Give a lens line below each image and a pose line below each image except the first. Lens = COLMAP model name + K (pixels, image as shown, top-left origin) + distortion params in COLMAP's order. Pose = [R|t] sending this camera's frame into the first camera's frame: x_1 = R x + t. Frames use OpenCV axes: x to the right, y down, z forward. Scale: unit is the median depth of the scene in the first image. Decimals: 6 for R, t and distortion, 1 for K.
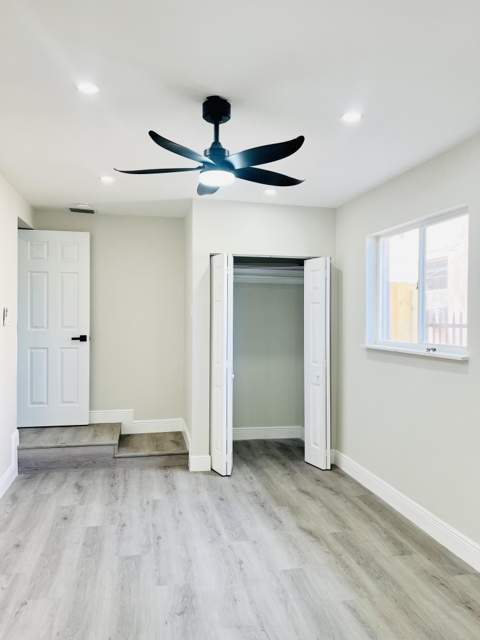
lens RADIAL K [[484.8, 0, 240.7], [0, 484.8, 319.4], [0, 0, 1]] dist [0.057998, -0.014812]
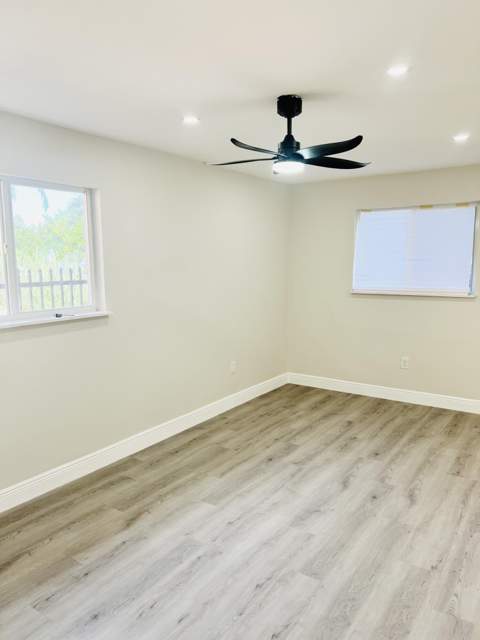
lens RADIAL K [[484.8, 0, 239.8], [0, 484.8, 321.2], [0, 0, 1]] dist [0.057998, -0.014812]
pose [[-0.687367, -0.091132, 0.720570, -0.703588], [0.008487, 0.991022, 0.133432, -0.068027], [-0.726260, 0.097833, -0.680422, 1.603264]]
